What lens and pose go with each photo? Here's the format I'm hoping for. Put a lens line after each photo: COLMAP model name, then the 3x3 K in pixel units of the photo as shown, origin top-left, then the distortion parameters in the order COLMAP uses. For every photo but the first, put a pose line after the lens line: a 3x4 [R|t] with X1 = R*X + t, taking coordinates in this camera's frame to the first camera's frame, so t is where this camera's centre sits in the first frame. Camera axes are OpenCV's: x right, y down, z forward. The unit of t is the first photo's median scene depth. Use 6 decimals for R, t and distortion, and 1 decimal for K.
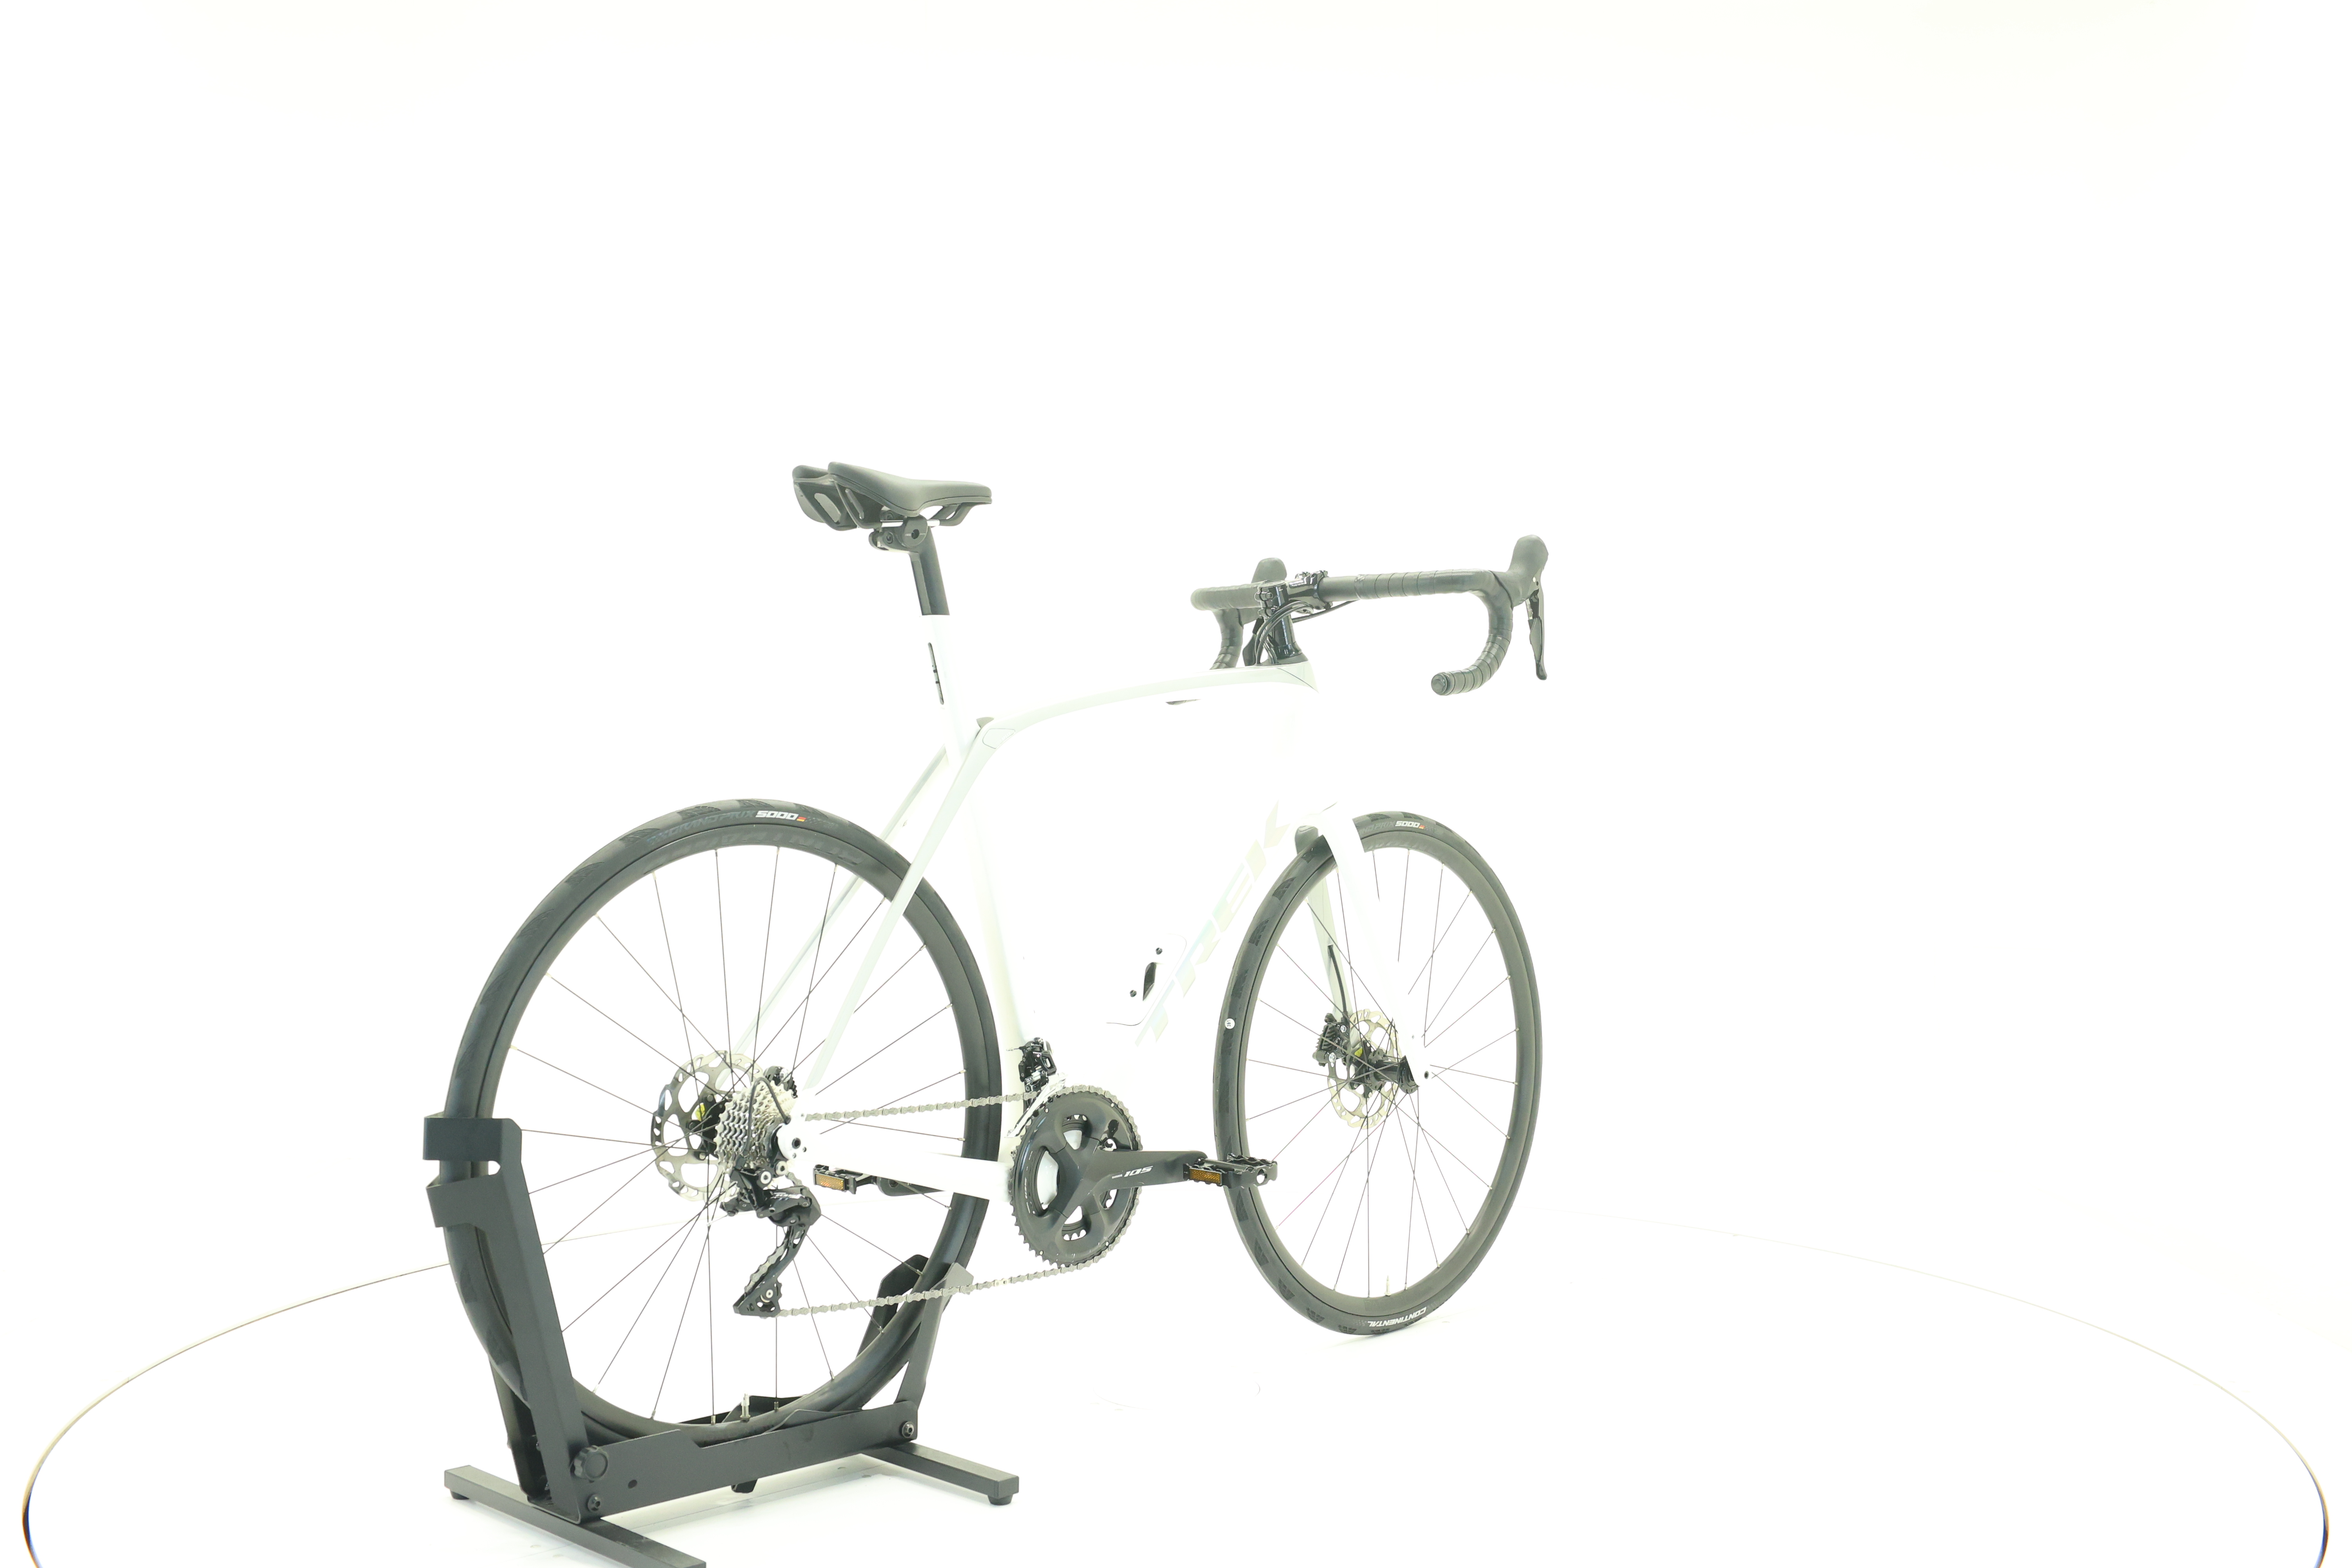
lens RADIAL K [[2482.9, 0, 1172.2], [0, 2482.9, 734.4], [0, 0, 1]] dist [-0.008570, 0.002023]
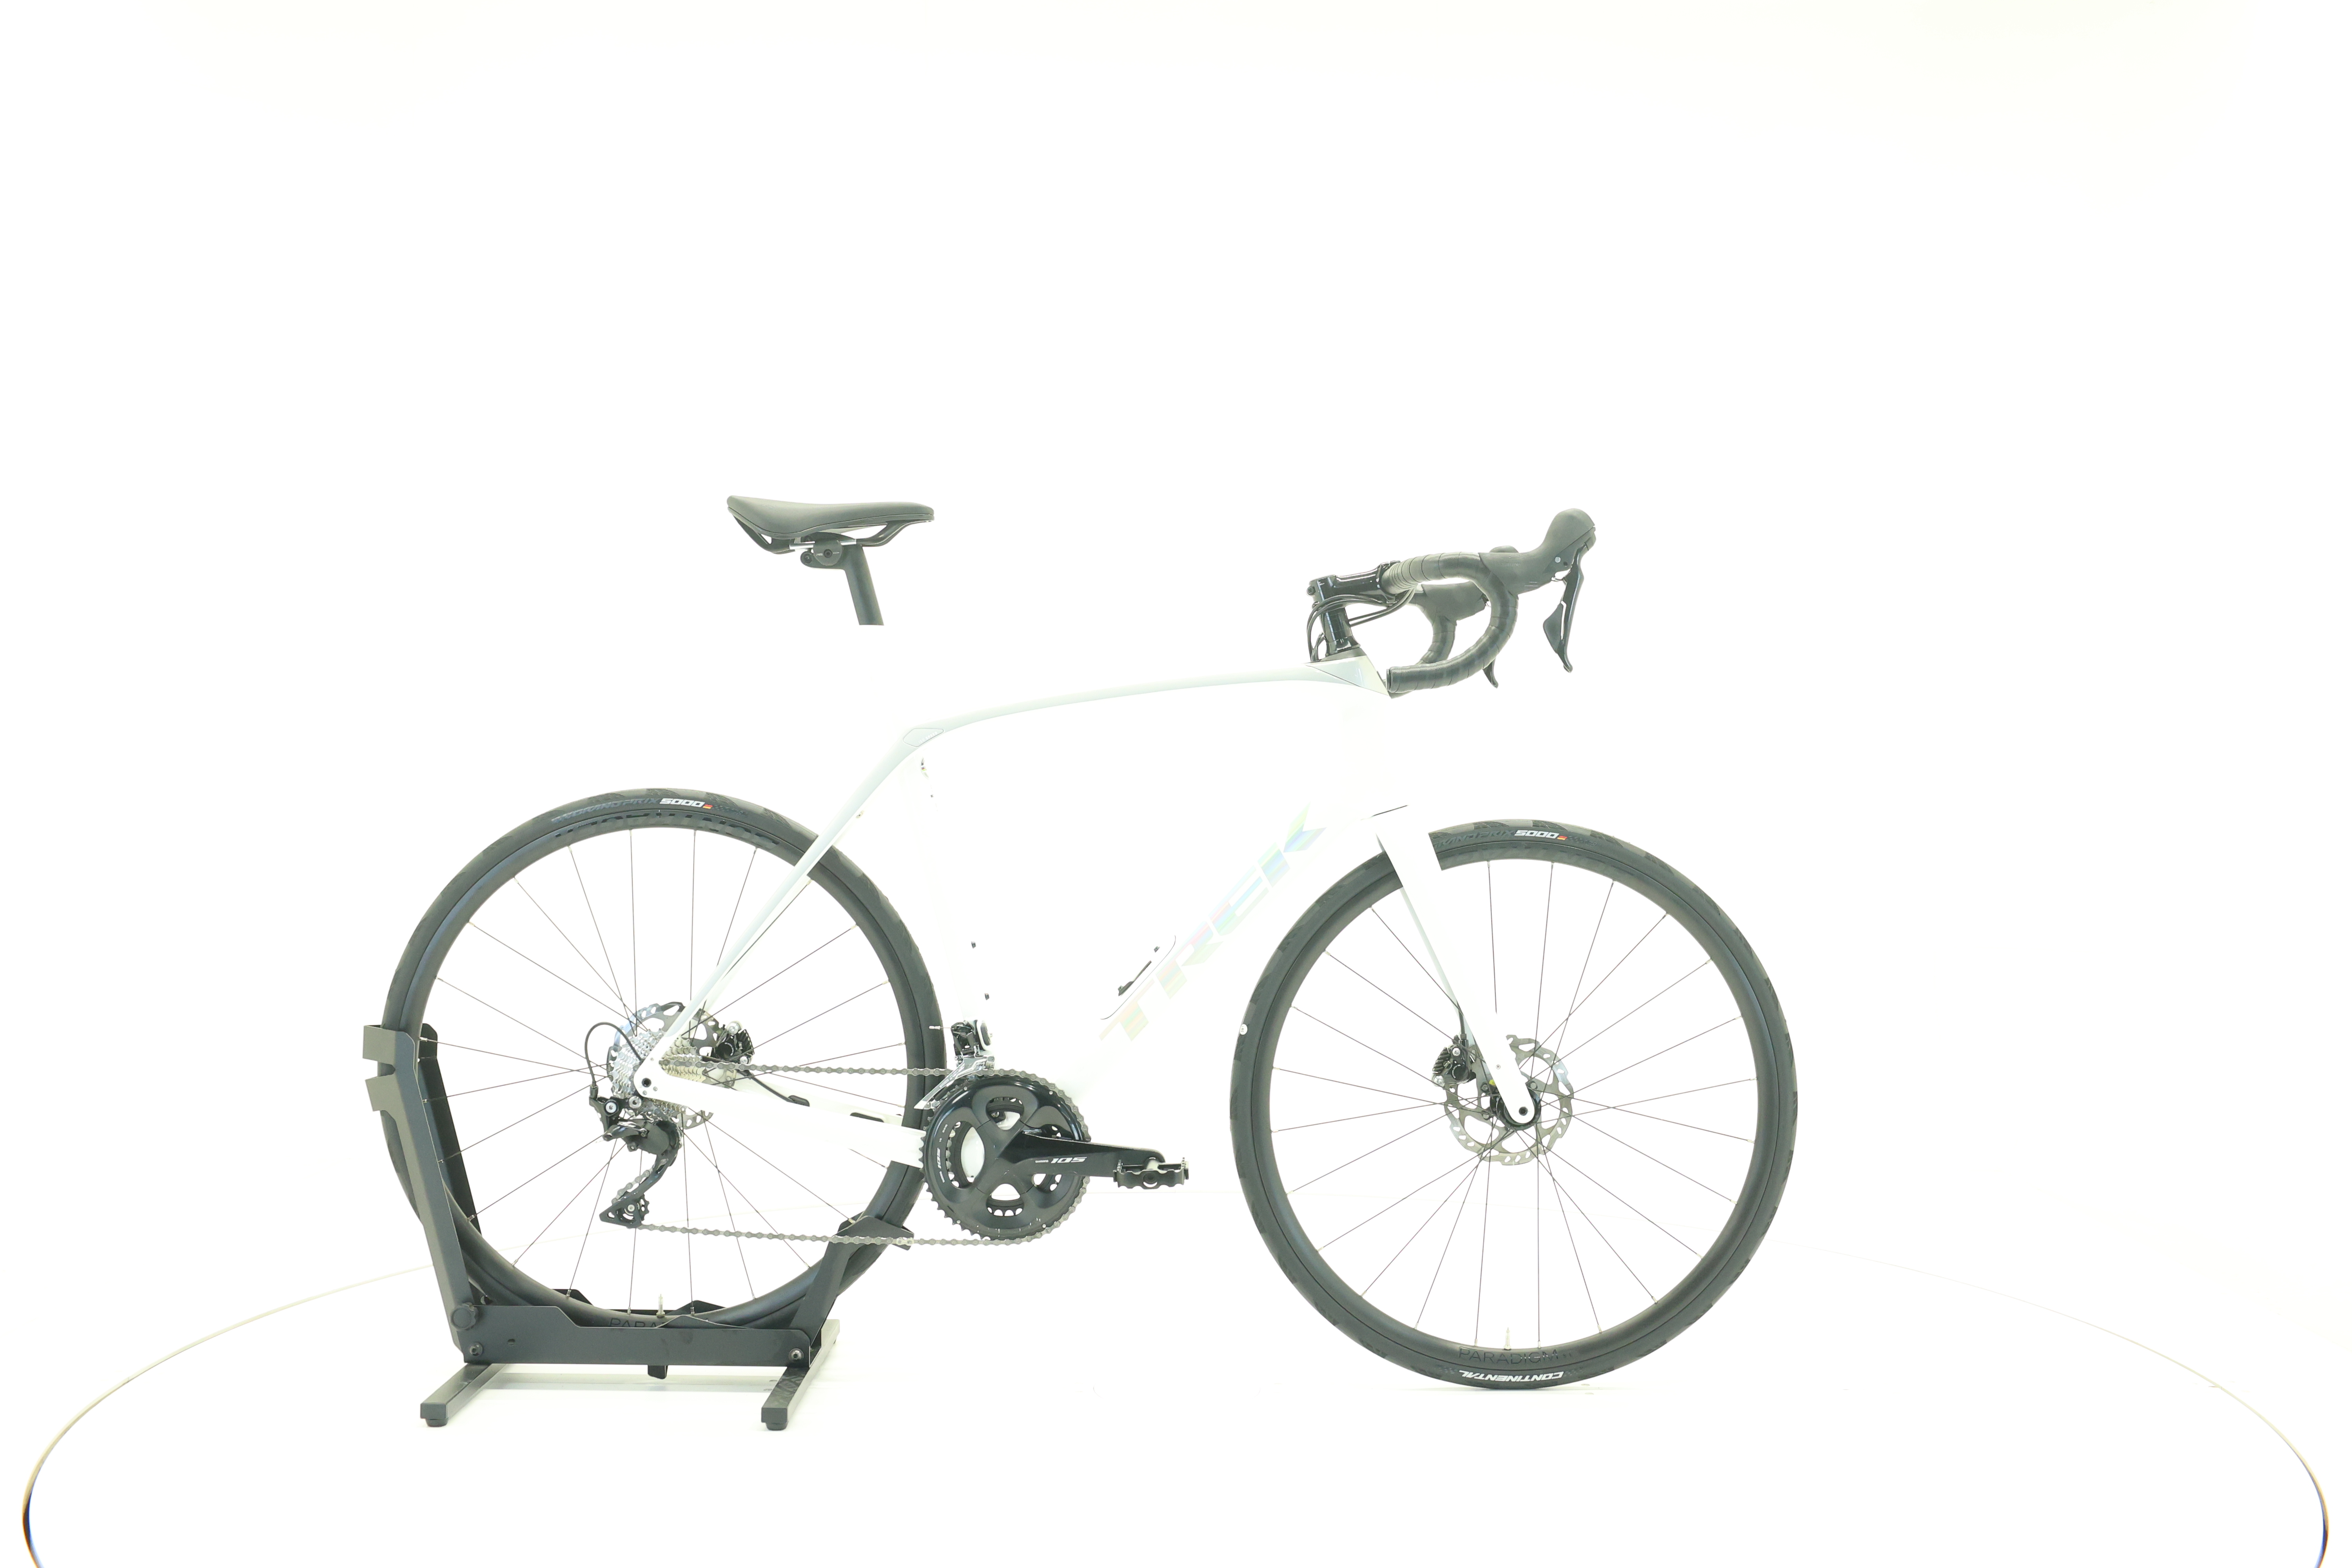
lens RADIAL K [[2482.9, 0, 1172.2], [0, 2482.9, 734.4], [0, 0, 1]] dist [-0.008570, 0.002023]
pose [[0.700356, -0.000849, -0.713793, 0.770895], [-0.001845, 0.999994, -0.002999, 0.003311], [0.713791, 0.003417, 0.700350, 0.320875]]
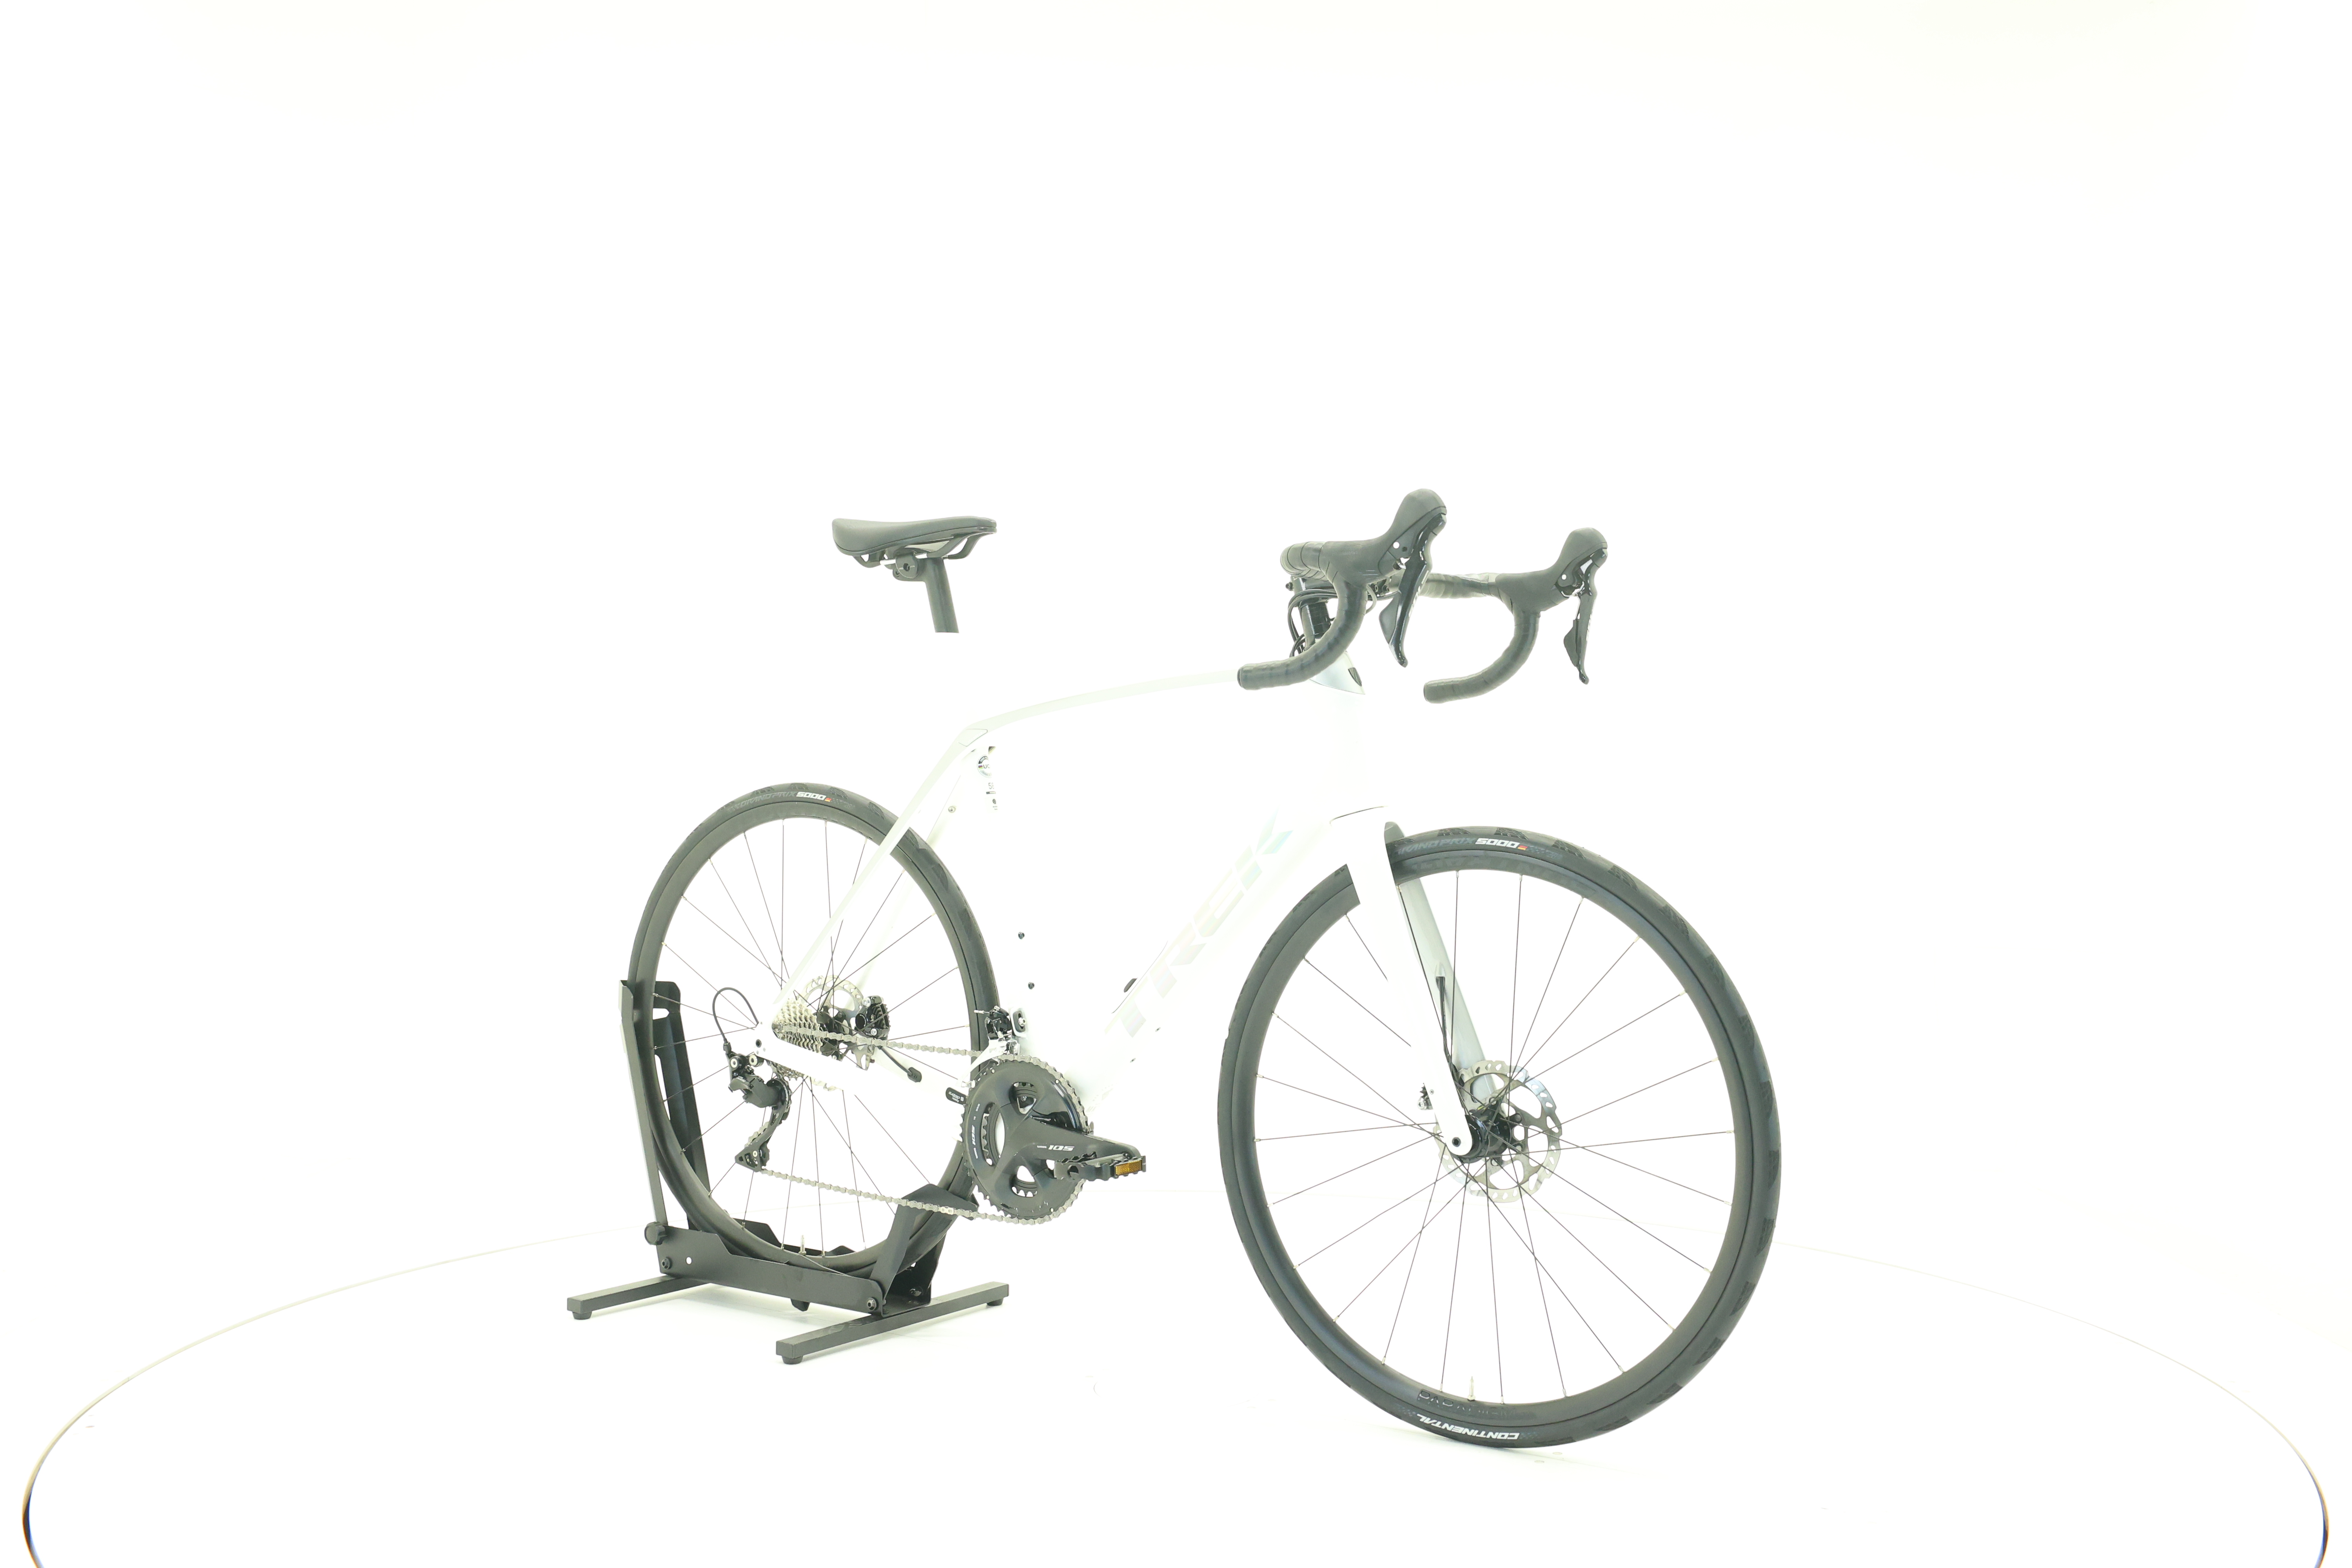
lens RADIAL K [[2482.9, 0, 1172.2], [0, 2482.9, 734.4], [0, 0, 1]] dist [-0.008570, 0.002023]
pose [[0.166606, -0.002663, -0.986020, 1.065887], [-0.004061, 0.999986, -0.003386, 0.003796], [0.986015, 0.004569, 0.166593, 0.895846]]
